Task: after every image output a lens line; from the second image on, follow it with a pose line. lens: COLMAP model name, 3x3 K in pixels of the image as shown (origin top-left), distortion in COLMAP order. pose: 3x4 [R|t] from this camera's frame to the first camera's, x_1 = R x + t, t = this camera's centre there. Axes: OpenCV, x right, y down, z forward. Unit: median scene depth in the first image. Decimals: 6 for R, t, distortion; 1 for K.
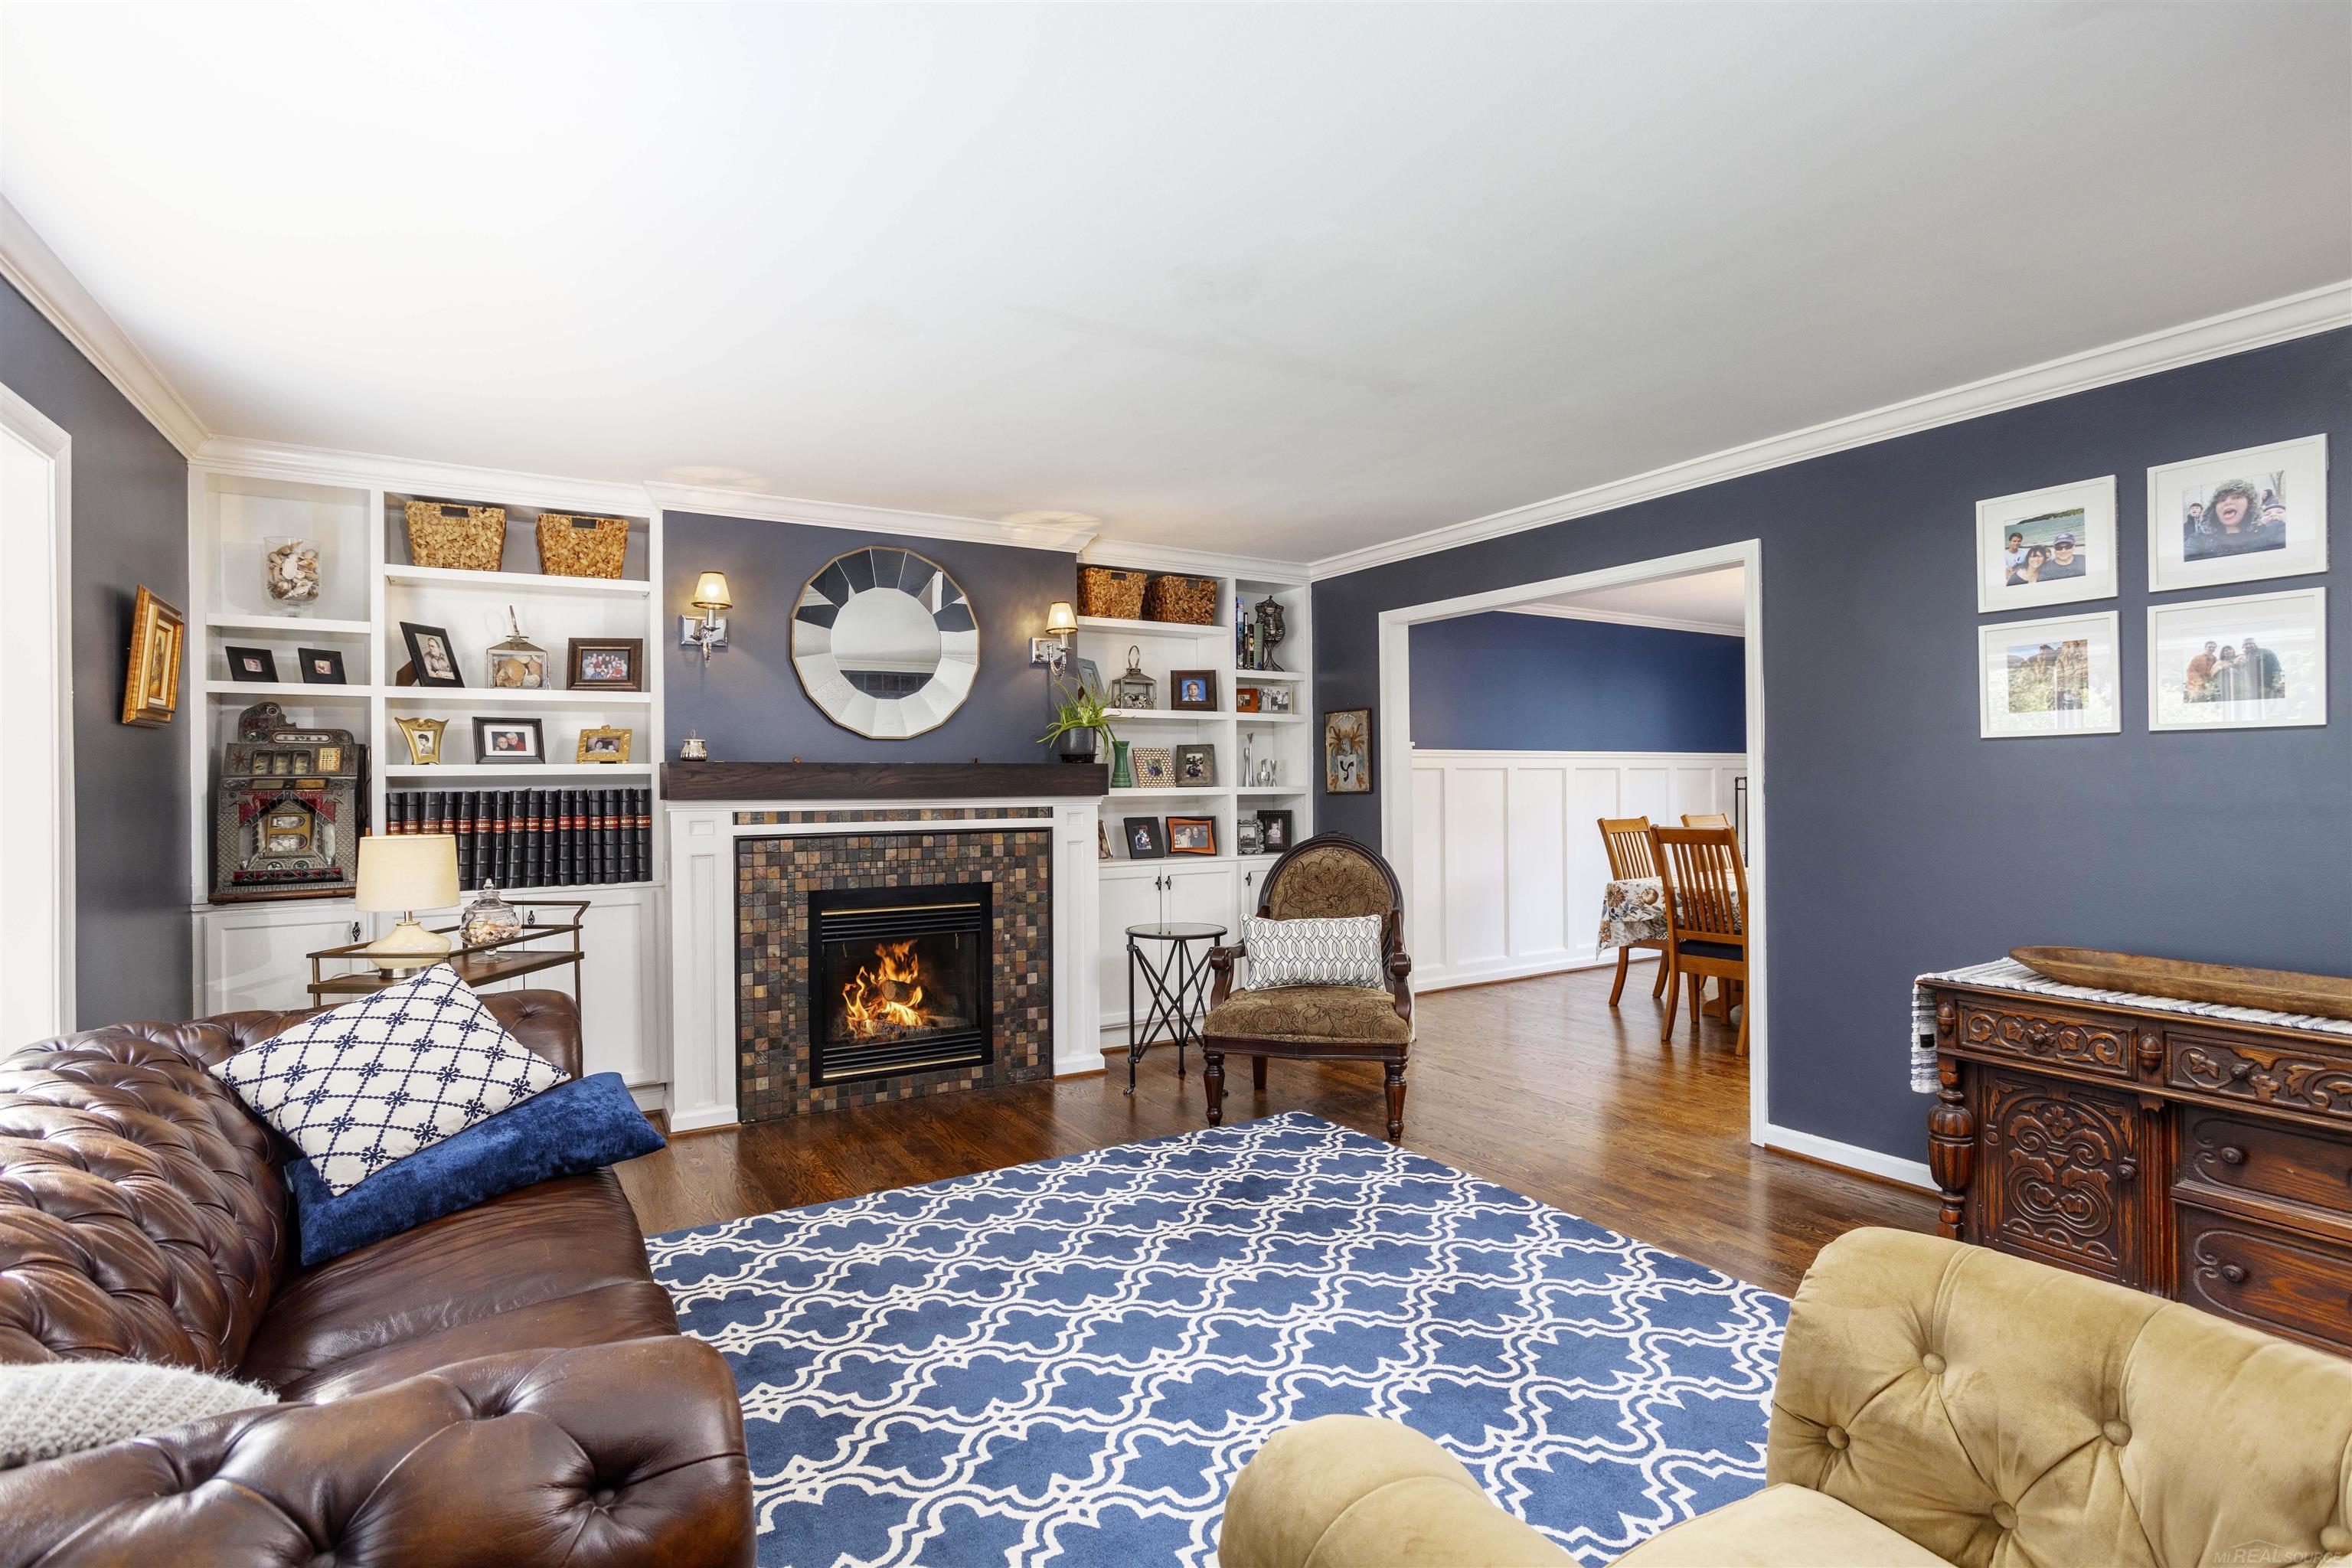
lens RADIAL K [[1113.9, 0, 1179.6], [0, 1113.9, 784.2], [0, 0, 1]] dist [-0.043140, 0.006428]
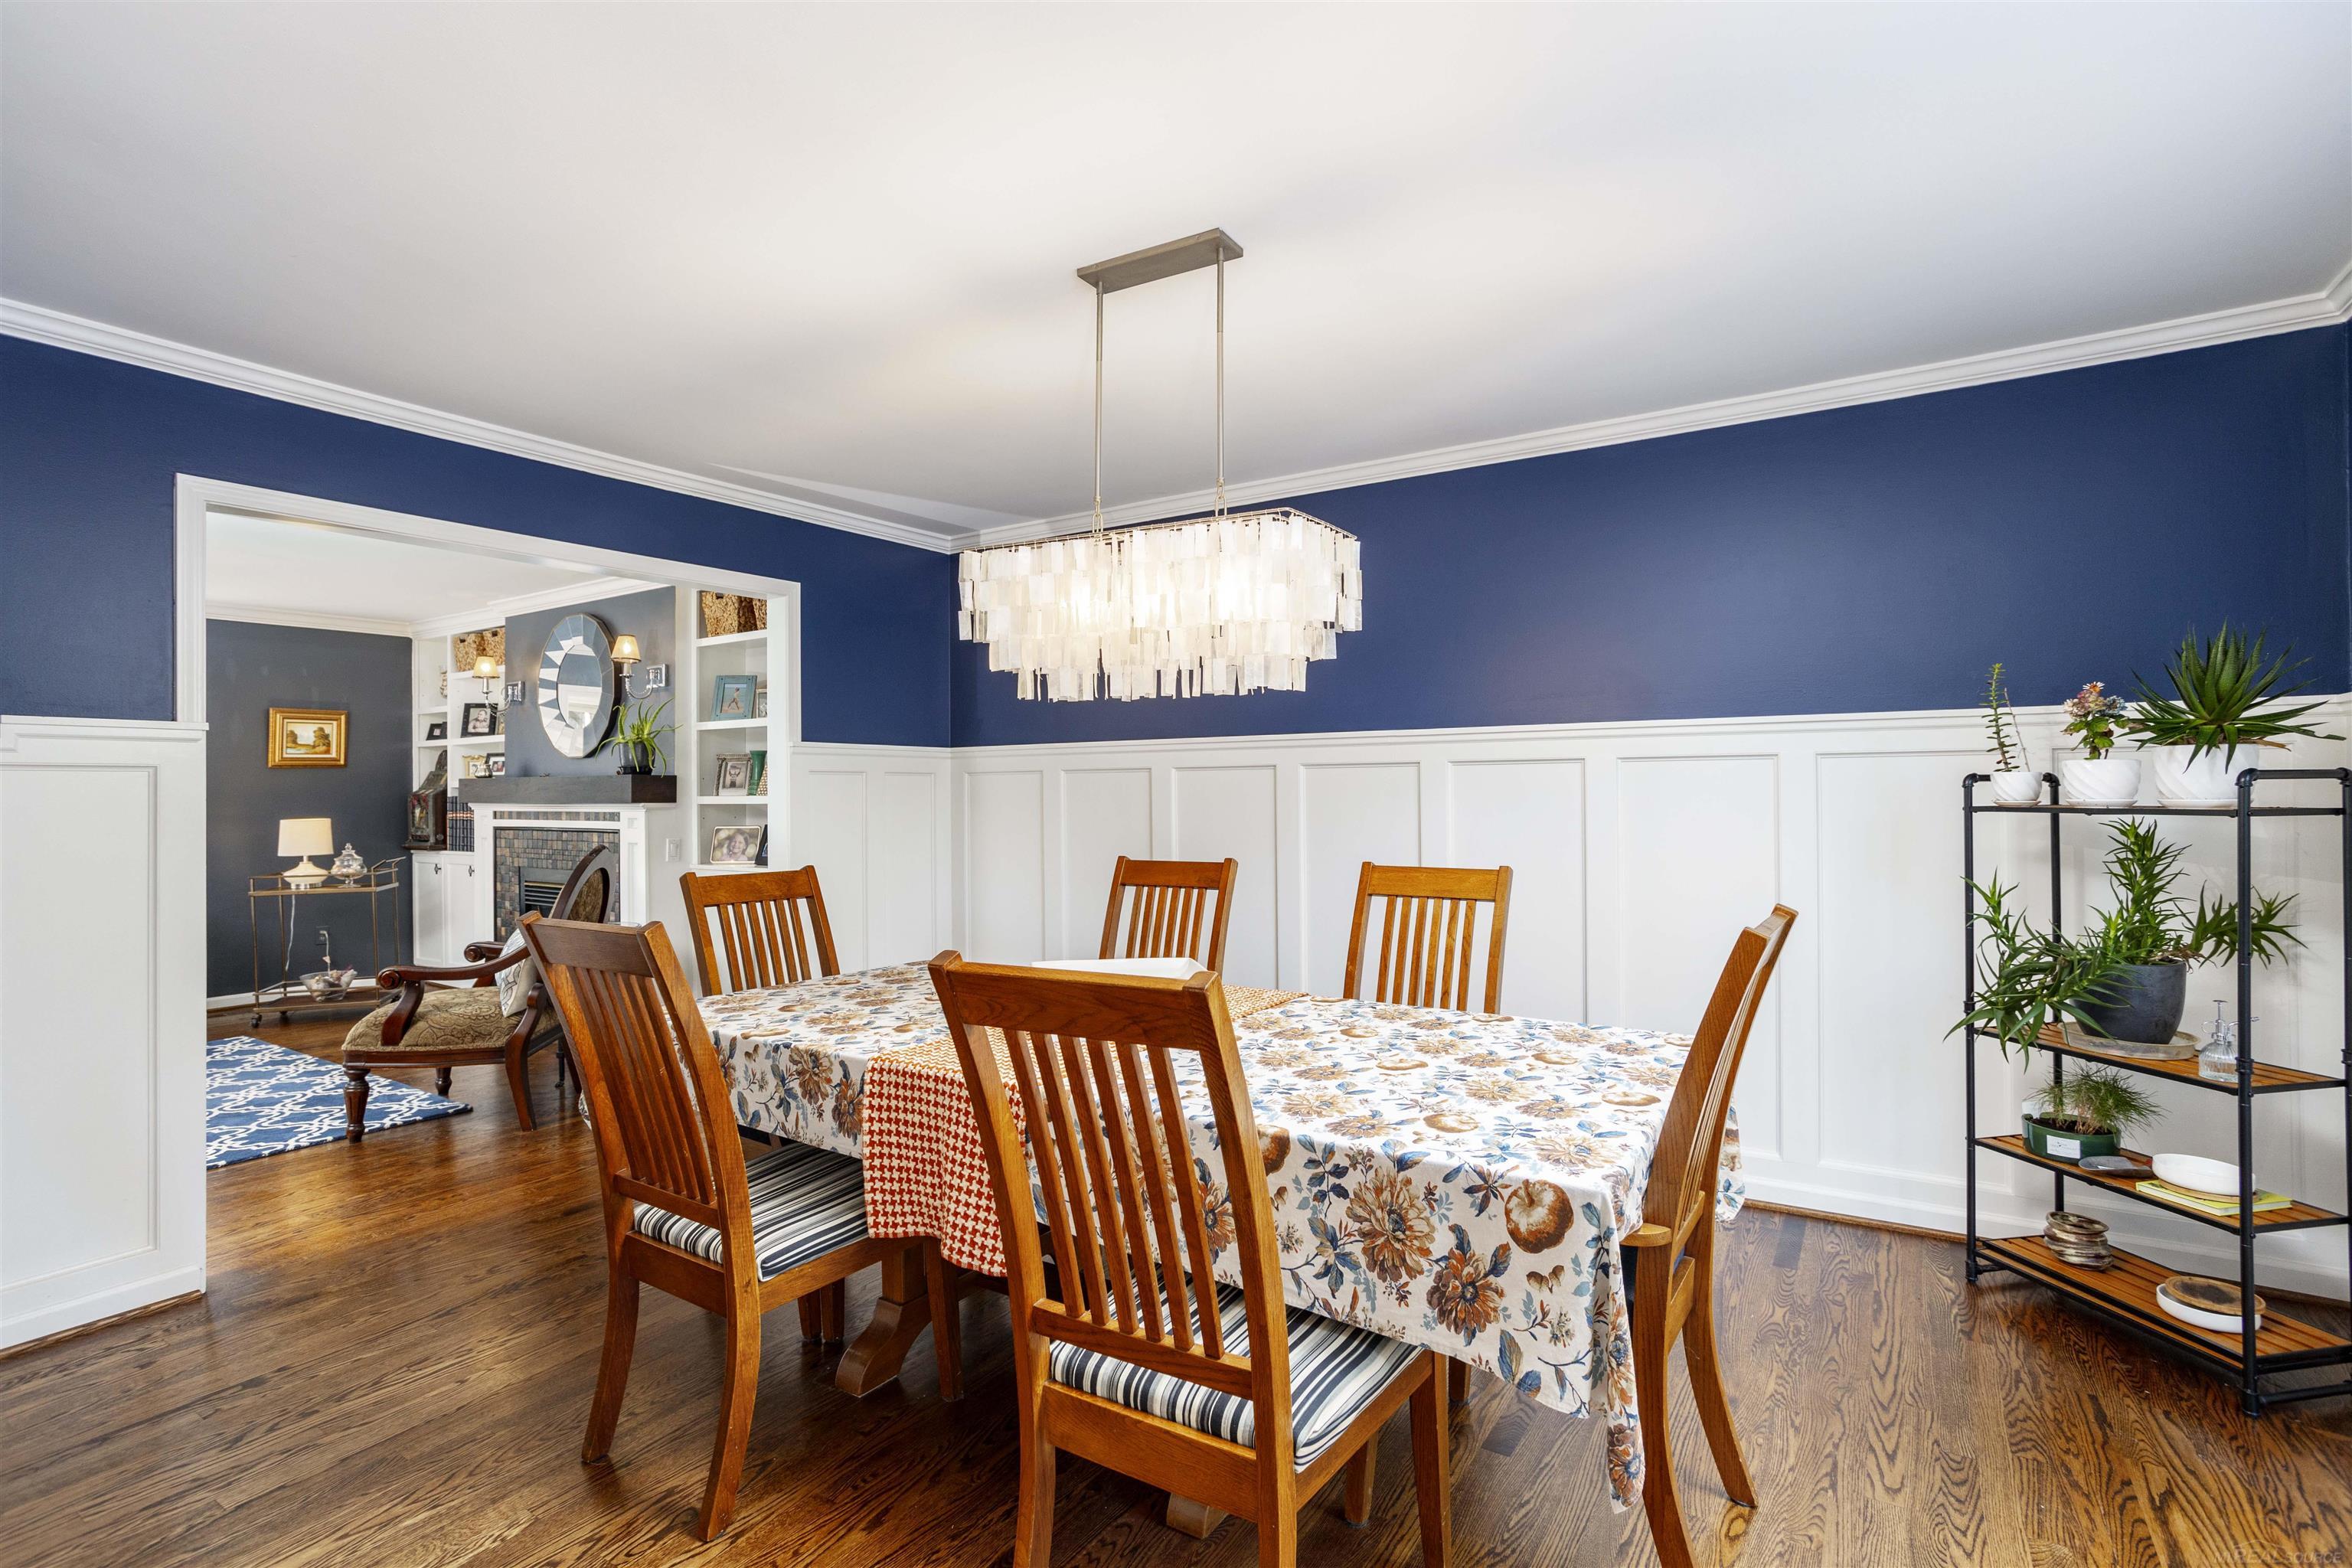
lens RADIAL K [[1113.9, 0, 1183.0], [0, 1113.9, 763.3], [0, 0, 1]] dist [-0.043140, 0.006428]
pose [[0.446855, -0.018000, -0.894425, 1.426463], [0.005141, 0.999833, -0.017553, -0.009137], [0.894591, 0.003246, 0.446873, 1.221977]]
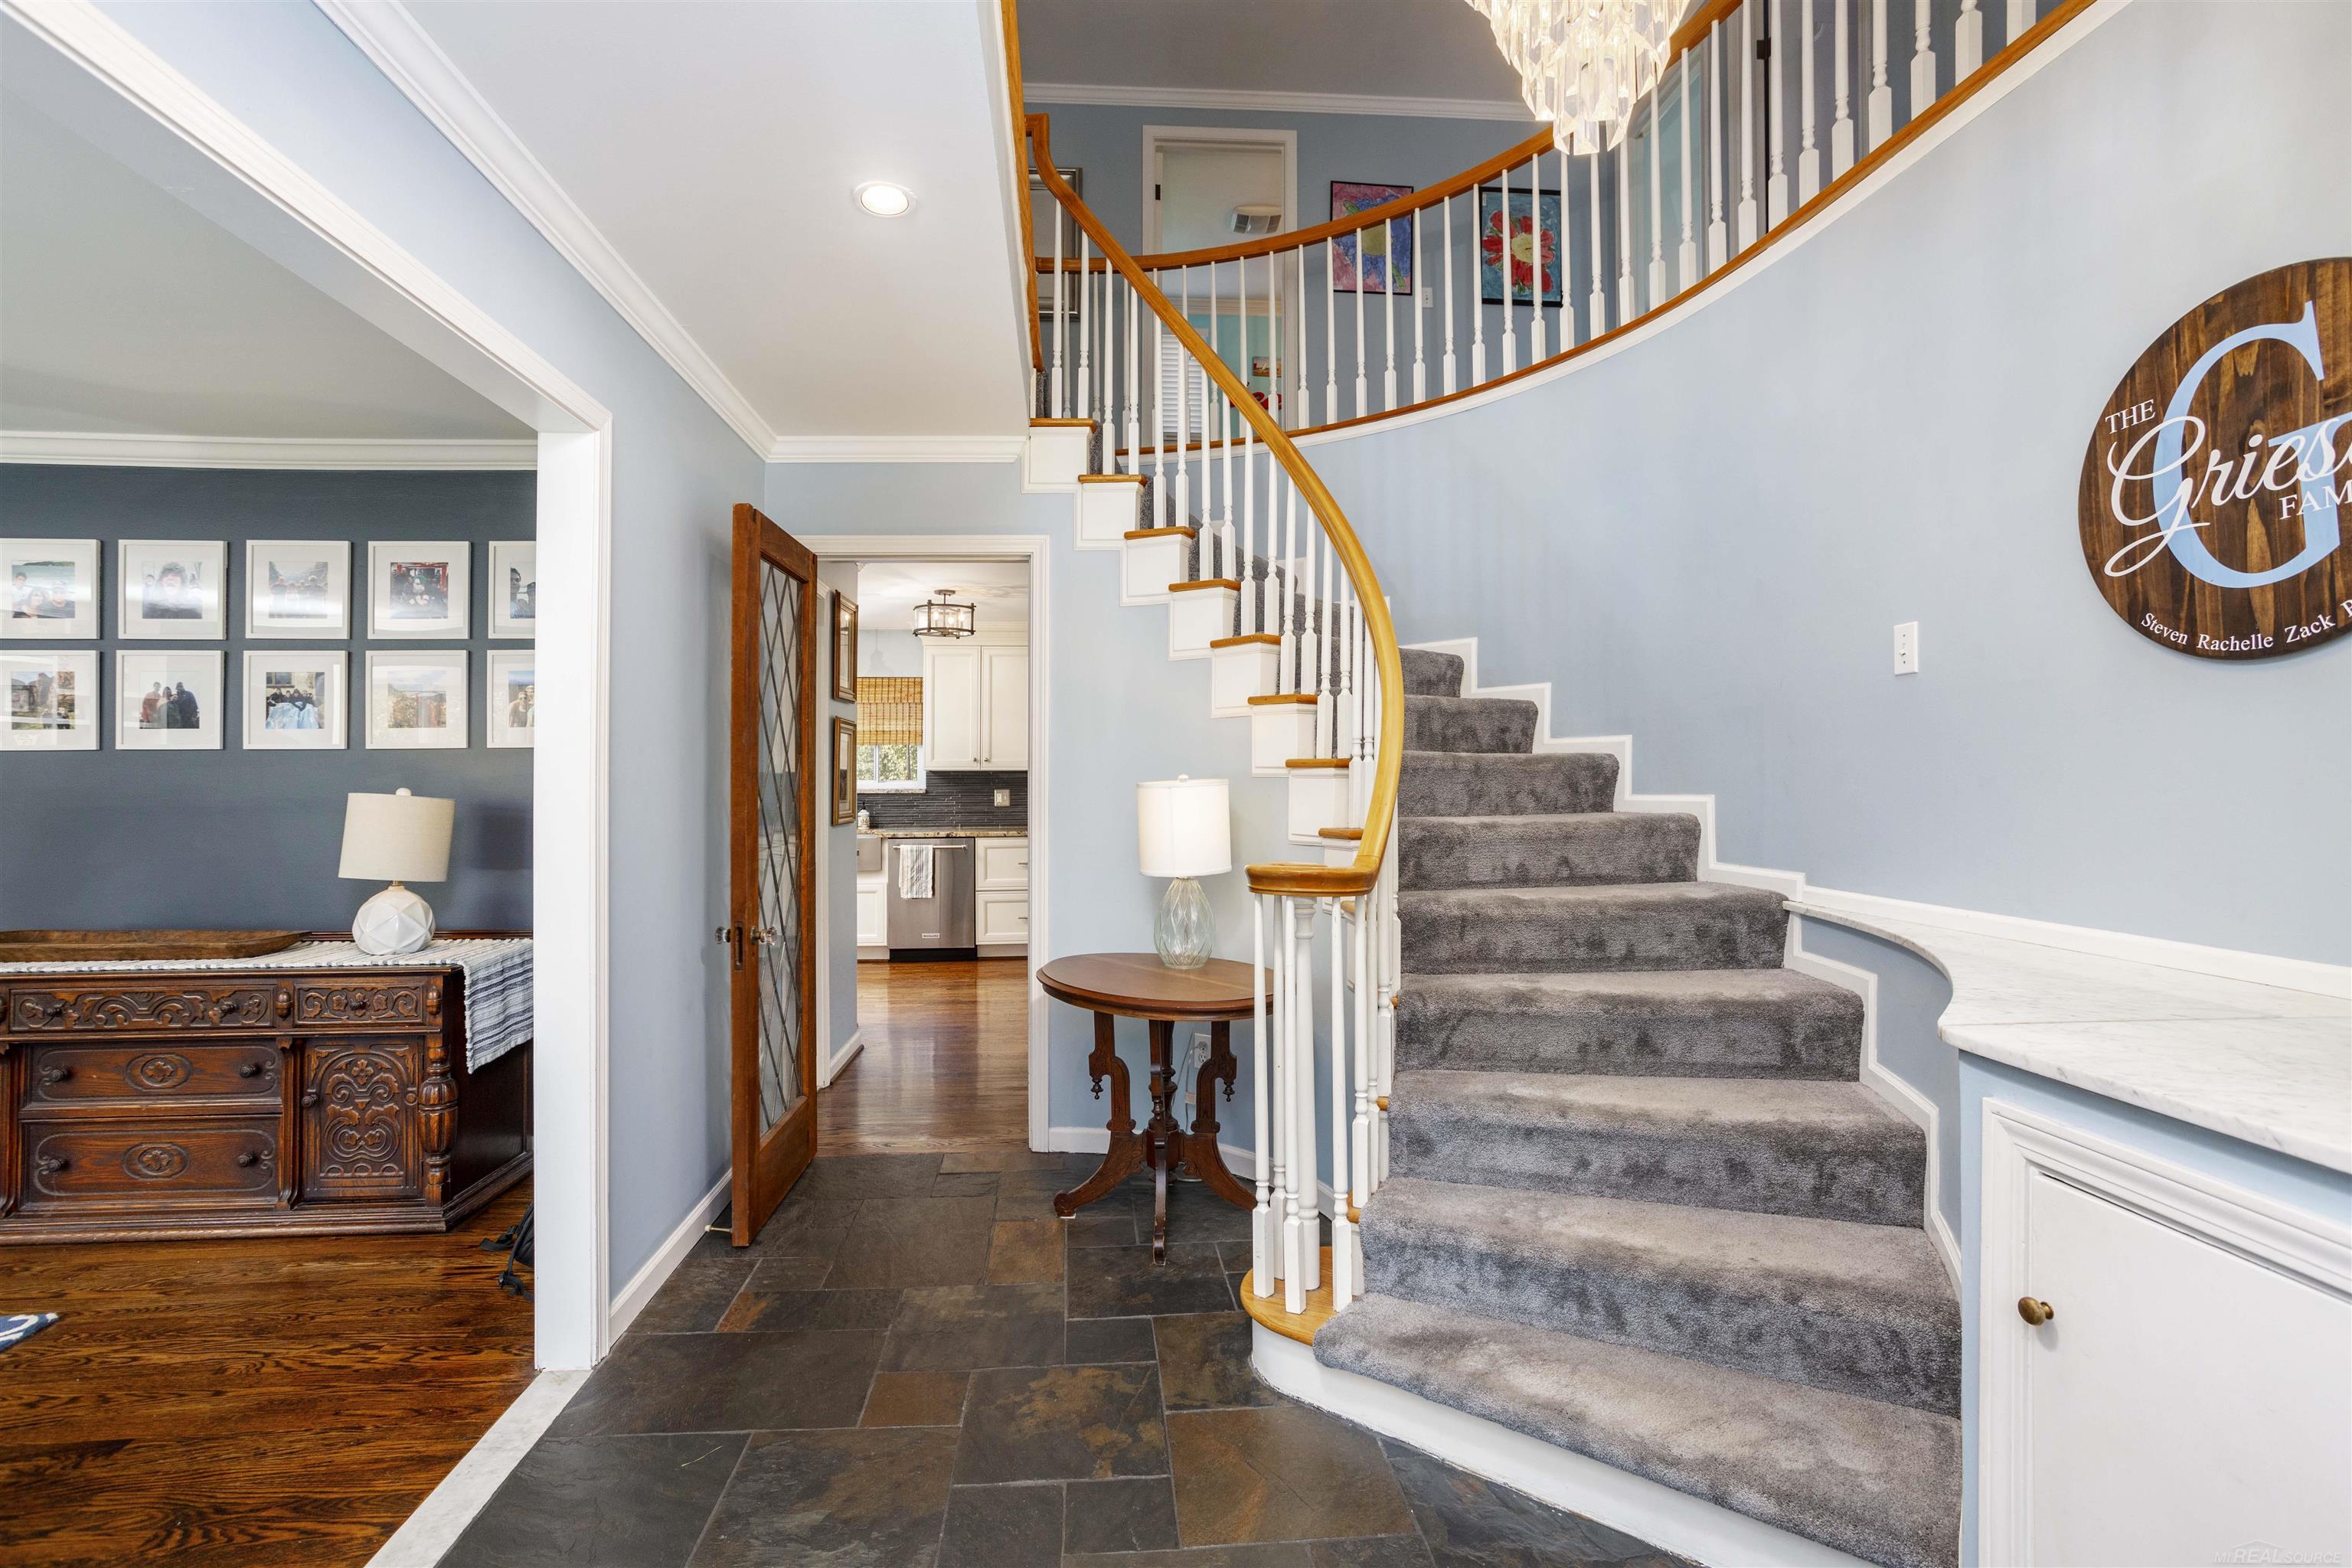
lens RADIAL K [[1044.8, 0, 1105.2], [0, 1044.8, 781.7], [0, 0, 1]] dist [0.010788, 0.000110]
pose [[0.442777, 0.006260, 0.896610, 0.222244], [-0.000949, 0.999978, -0.006514, -0.003411], [-0.896631, 0.002034, 0.442774, -0.418960]]
